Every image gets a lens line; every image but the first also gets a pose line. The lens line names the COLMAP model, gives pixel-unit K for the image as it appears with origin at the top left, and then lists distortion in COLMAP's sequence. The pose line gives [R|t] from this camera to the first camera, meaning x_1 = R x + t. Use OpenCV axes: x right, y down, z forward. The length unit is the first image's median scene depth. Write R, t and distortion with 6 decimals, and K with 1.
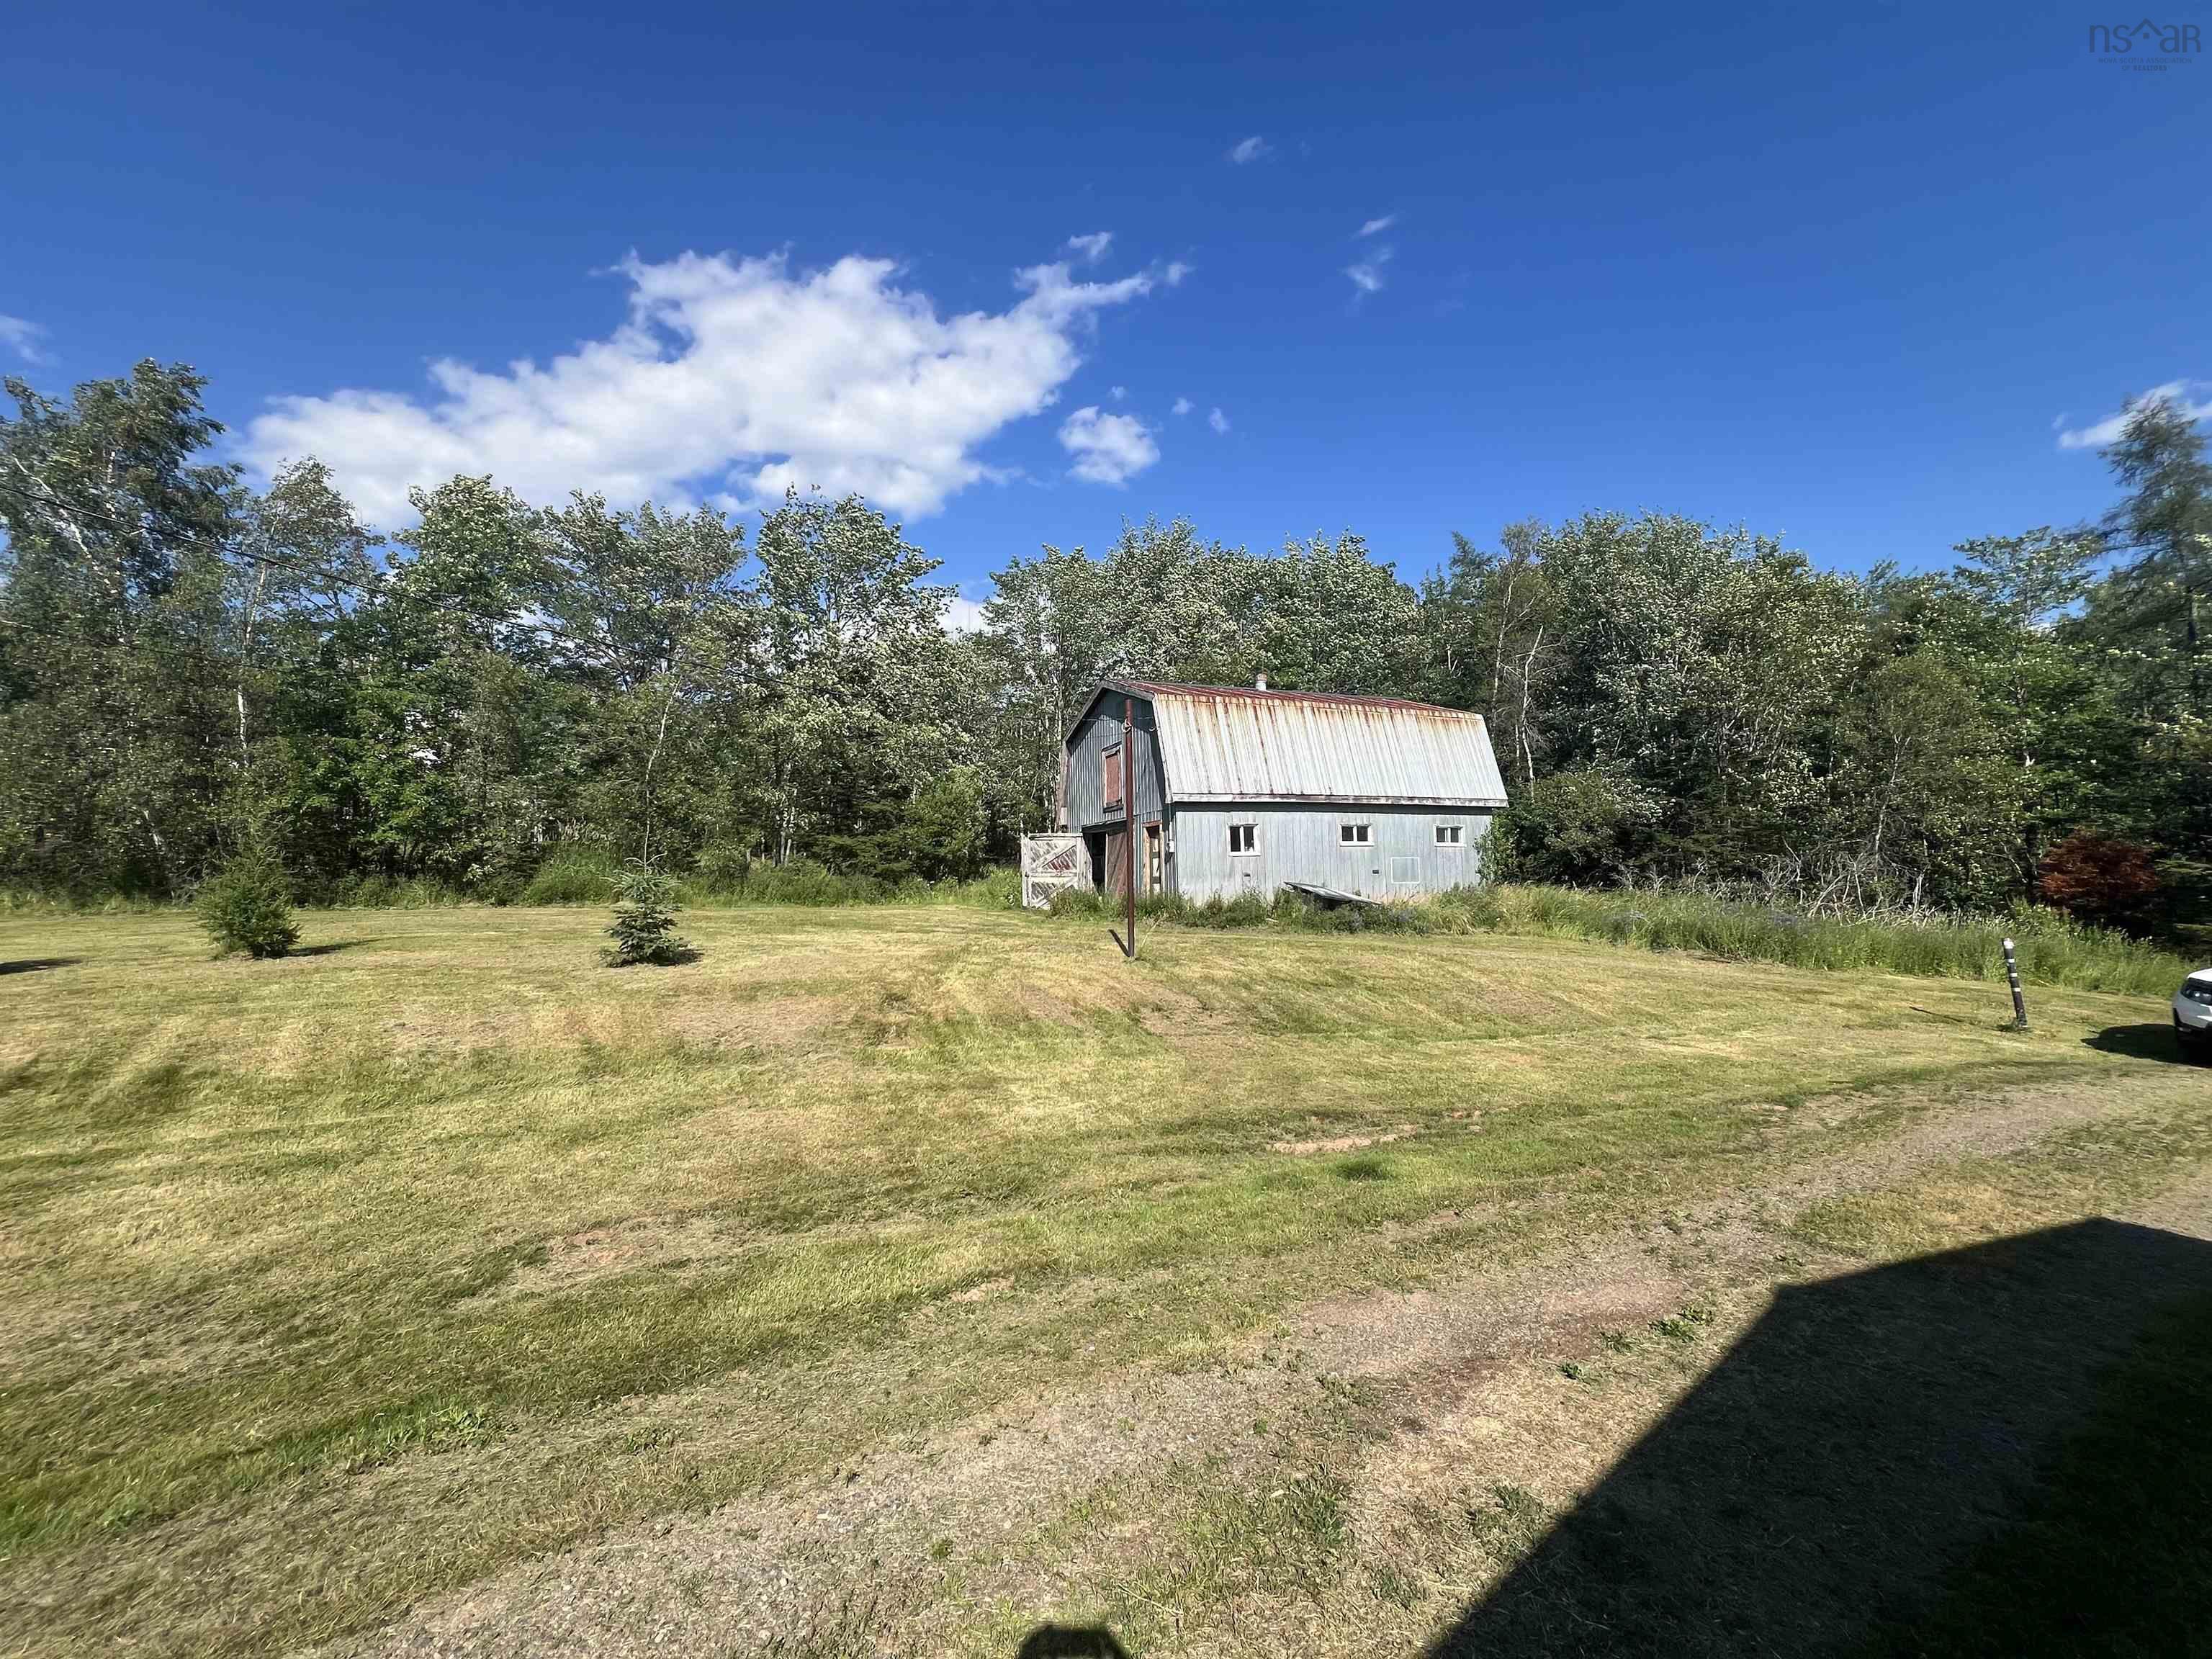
lens RADIAL K [[875.2, 0, 1100.7], [0, 875.2, 830.0], [0, 0, 1]] dist [-0.000572, -0.000072]
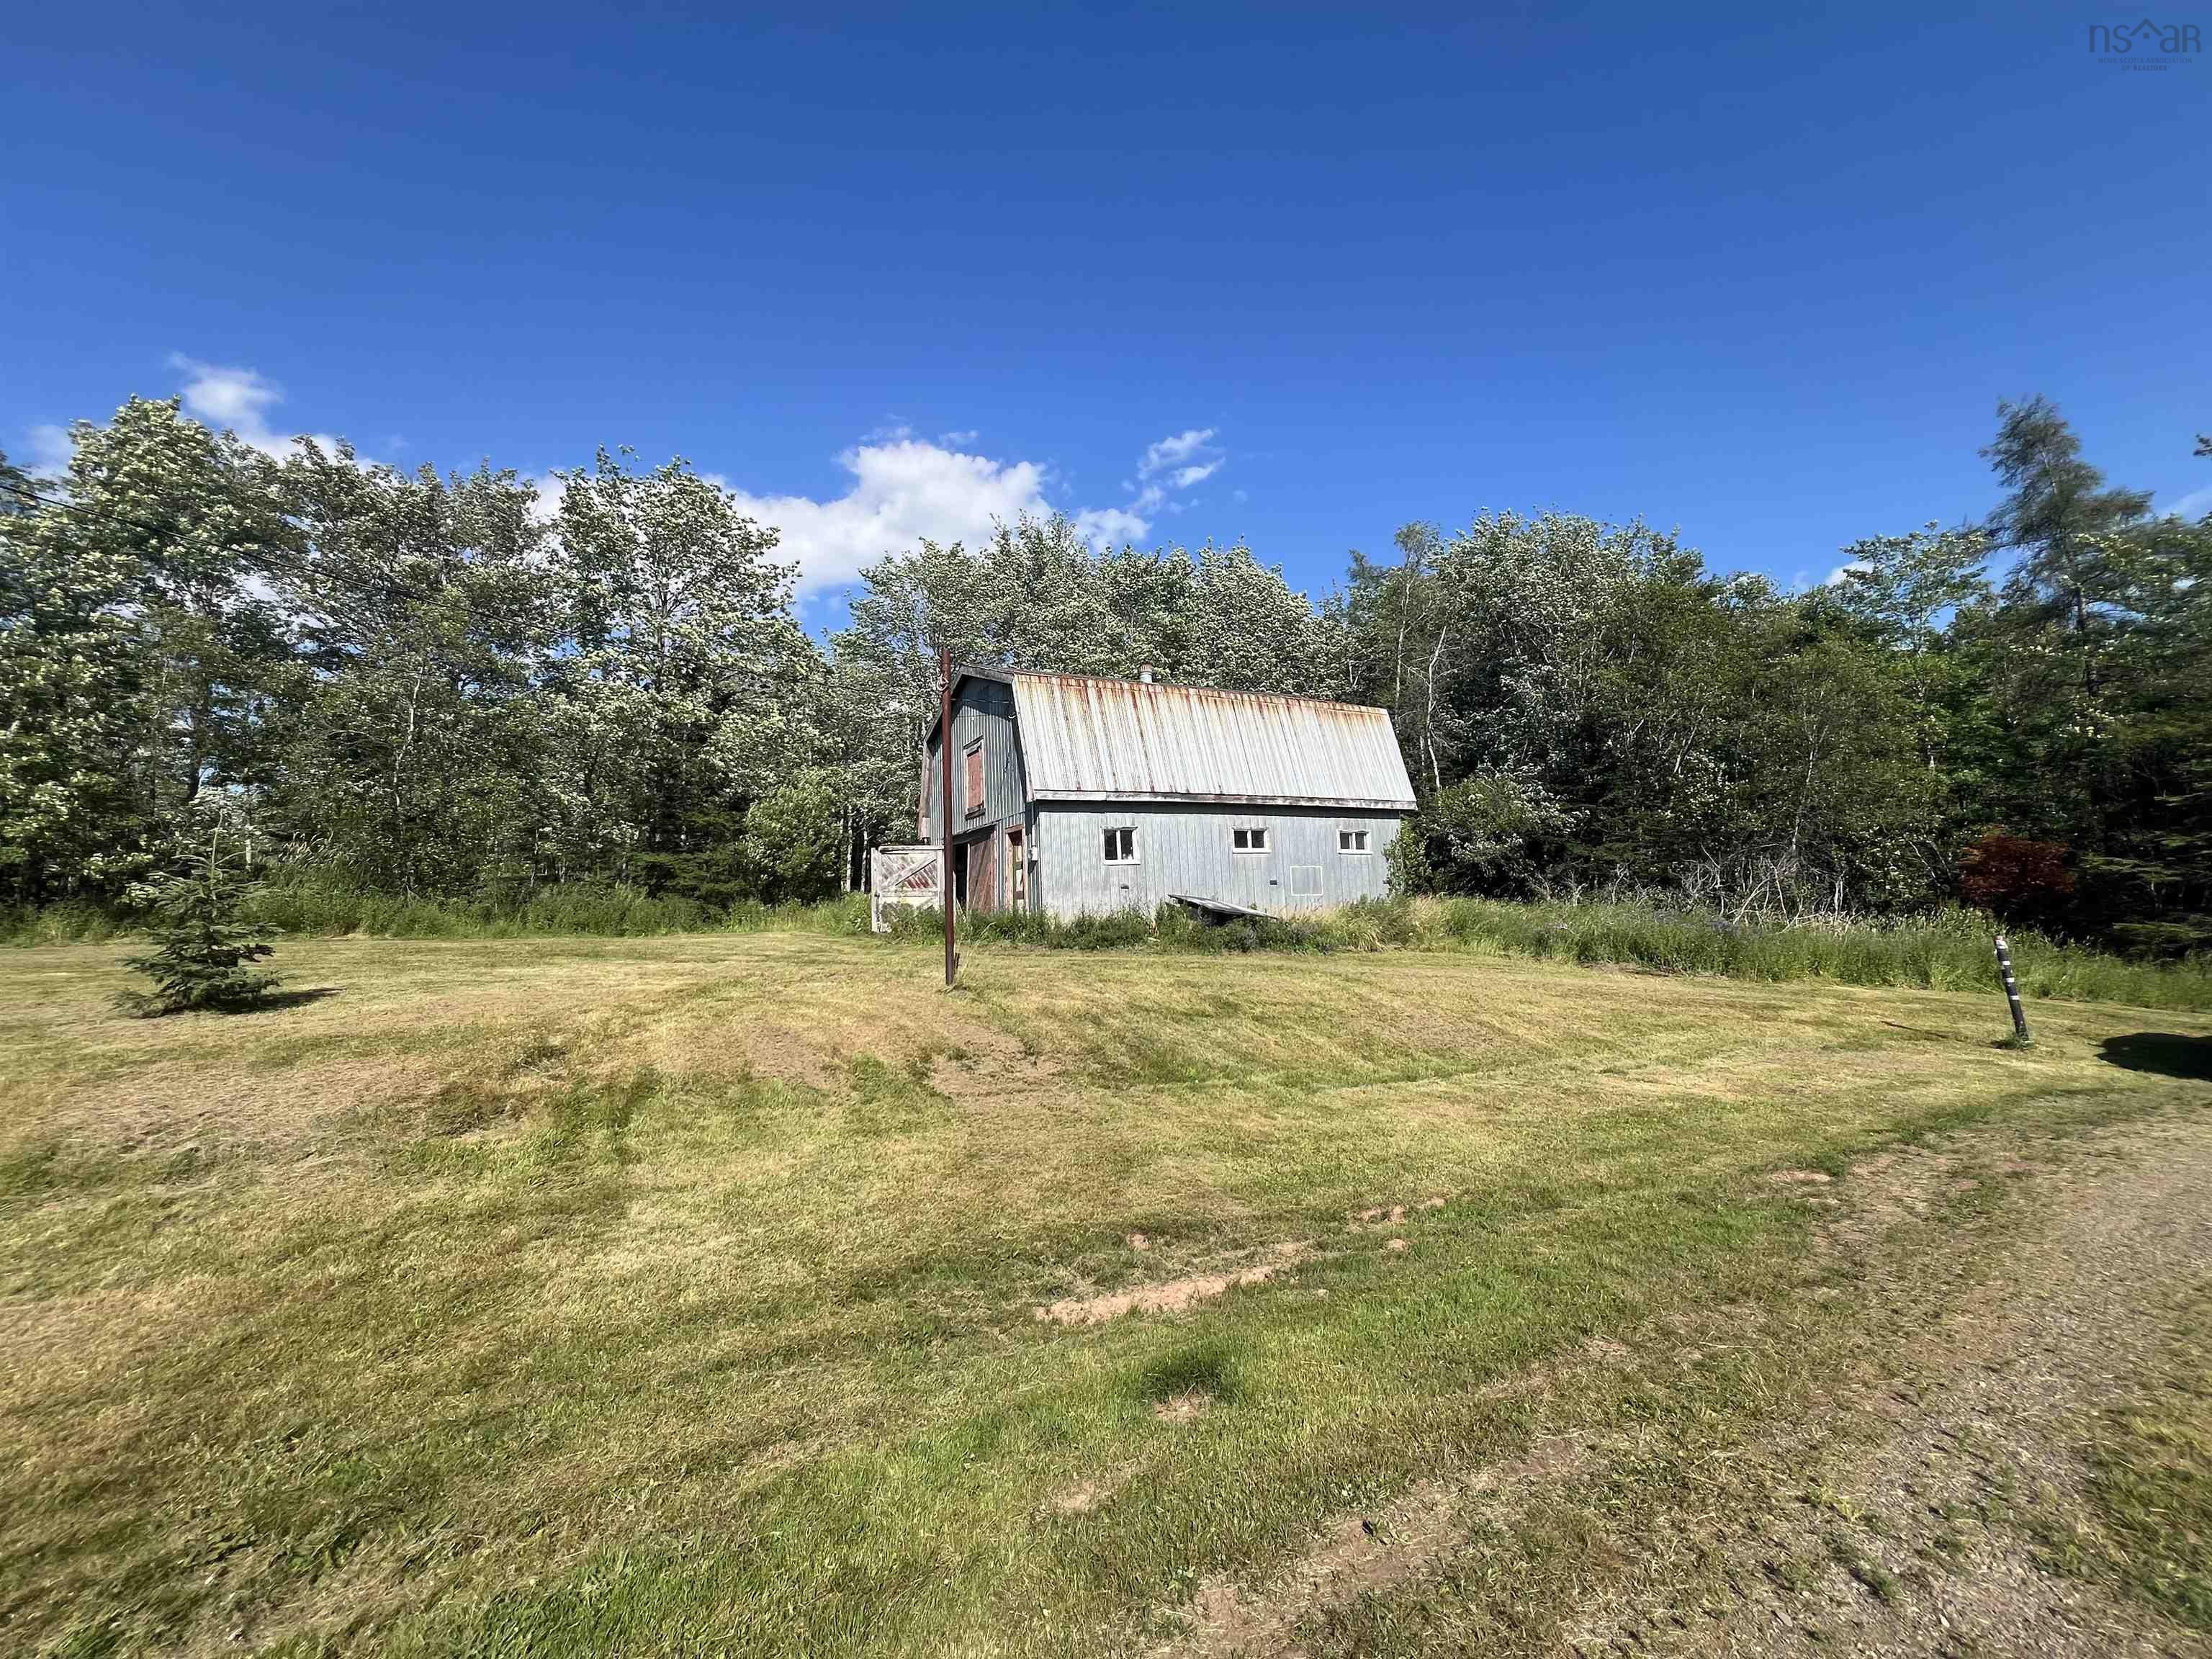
lens RADIAL K [[875.2, 0, 1100.7], [0, 875.2, 830.0], [0, 0, 1]] dist [-0.000572, -0.000072]
pose [[0.995510, -0.007900, 0.094326, 0.066104], [0.011426, 0.999254, -0.036900, 0.027985], [-0.093965, 0.037812, 0.994857, 0.158477]]
